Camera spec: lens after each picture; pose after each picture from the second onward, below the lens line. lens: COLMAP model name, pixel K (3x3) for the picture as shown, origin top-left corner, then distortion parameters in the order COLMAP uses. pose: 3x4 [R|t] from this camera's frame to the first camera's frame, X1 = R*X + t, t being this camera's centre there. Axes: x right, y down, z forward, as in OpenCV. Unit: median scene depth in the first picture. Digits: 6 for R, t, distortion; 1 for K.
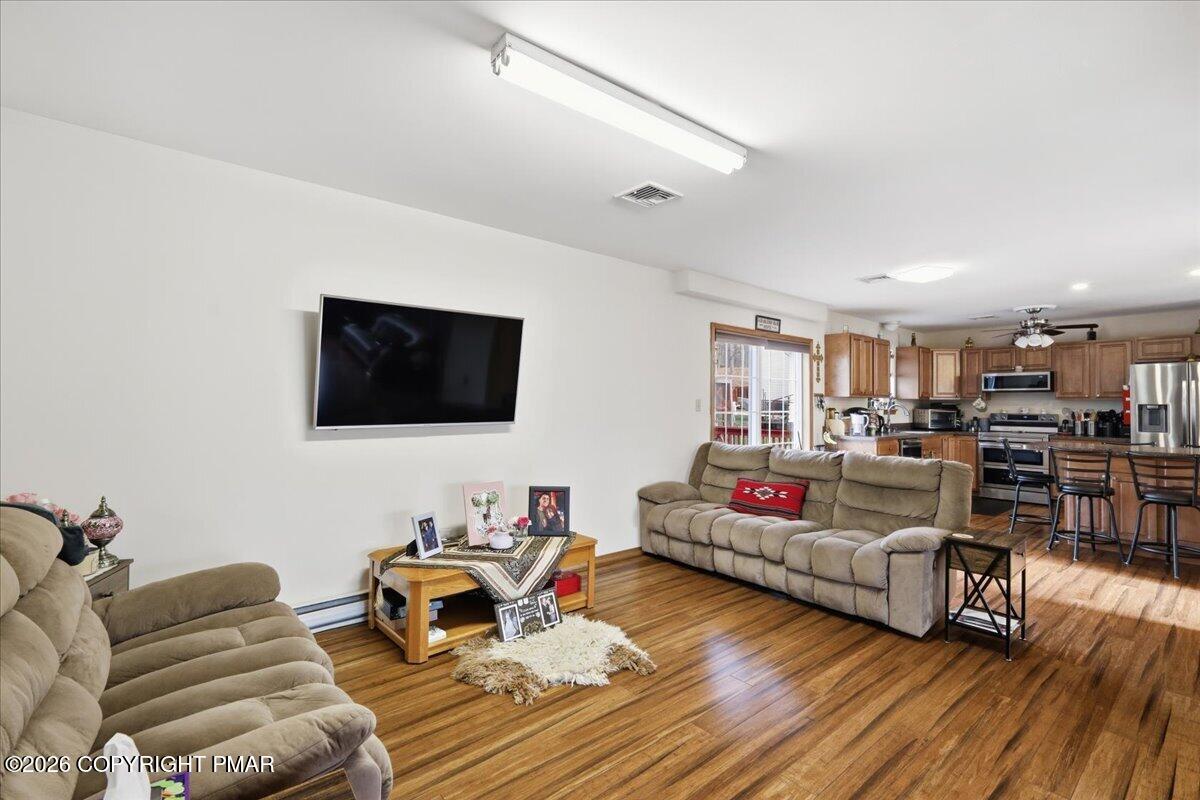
lens RADIAL K [[524.7, 0, 602.0], [0, 524.7, 391.4], [0, 0, 1]] dist [-0.000592, -0.000281]
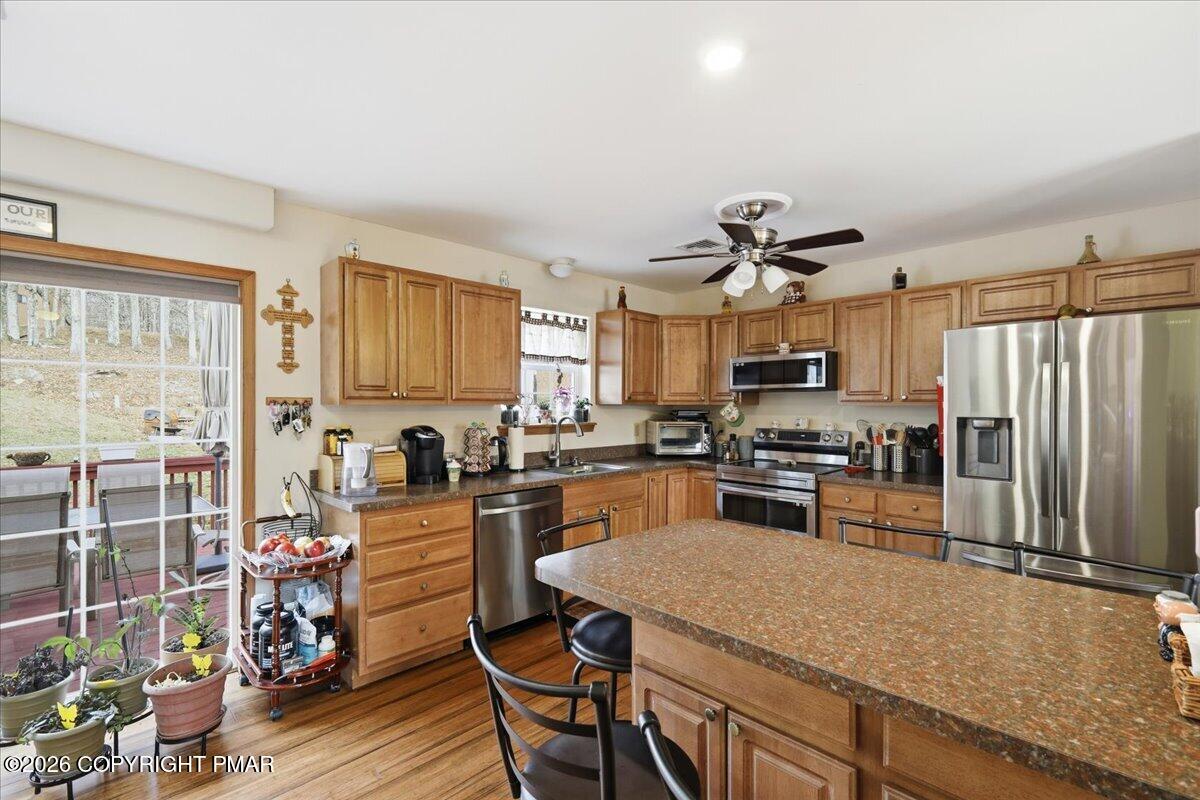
lens RADIAL K [[528.9, 0, 595.3], [0, 528.9, 404.3], [0, 0, 1]] dist [0.000992, 0.000127]
pose [[0.996494, -0.008571, 0.083224, 0.575613], [0.006513, 0.999667, 0.024962, 0.000176], [-0.083411, -0.024332, 0.996218, 0.487512]]
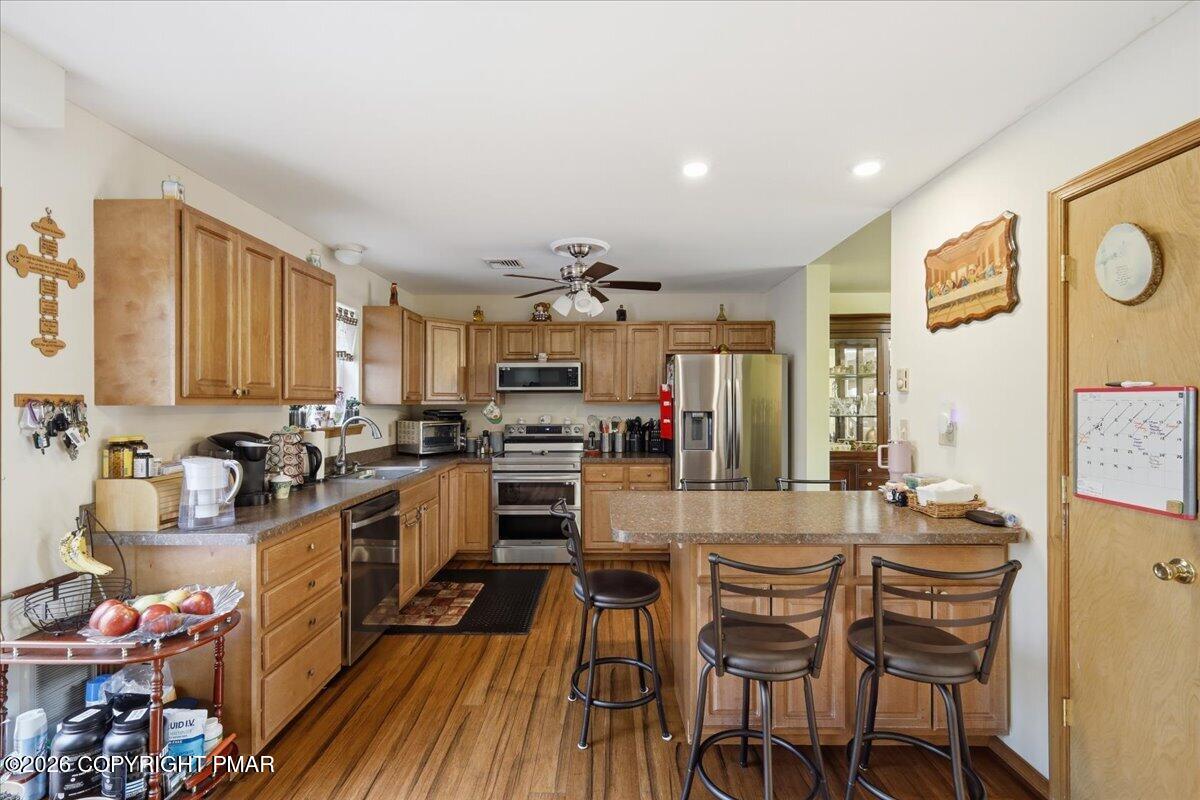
lens RADIAL K [[522.1, 0, 600.0], [0, 522.1, 400.0], [0, 0, 1]] dist [0.001044, 0.000204]
pose [[0.646758, -0.006233, 0.762669, 0.354875], [-0.008354, 0.999849, 0.015255, 0.000113], [-0.762649, -0.016237, 0.646609, 0.541126]]
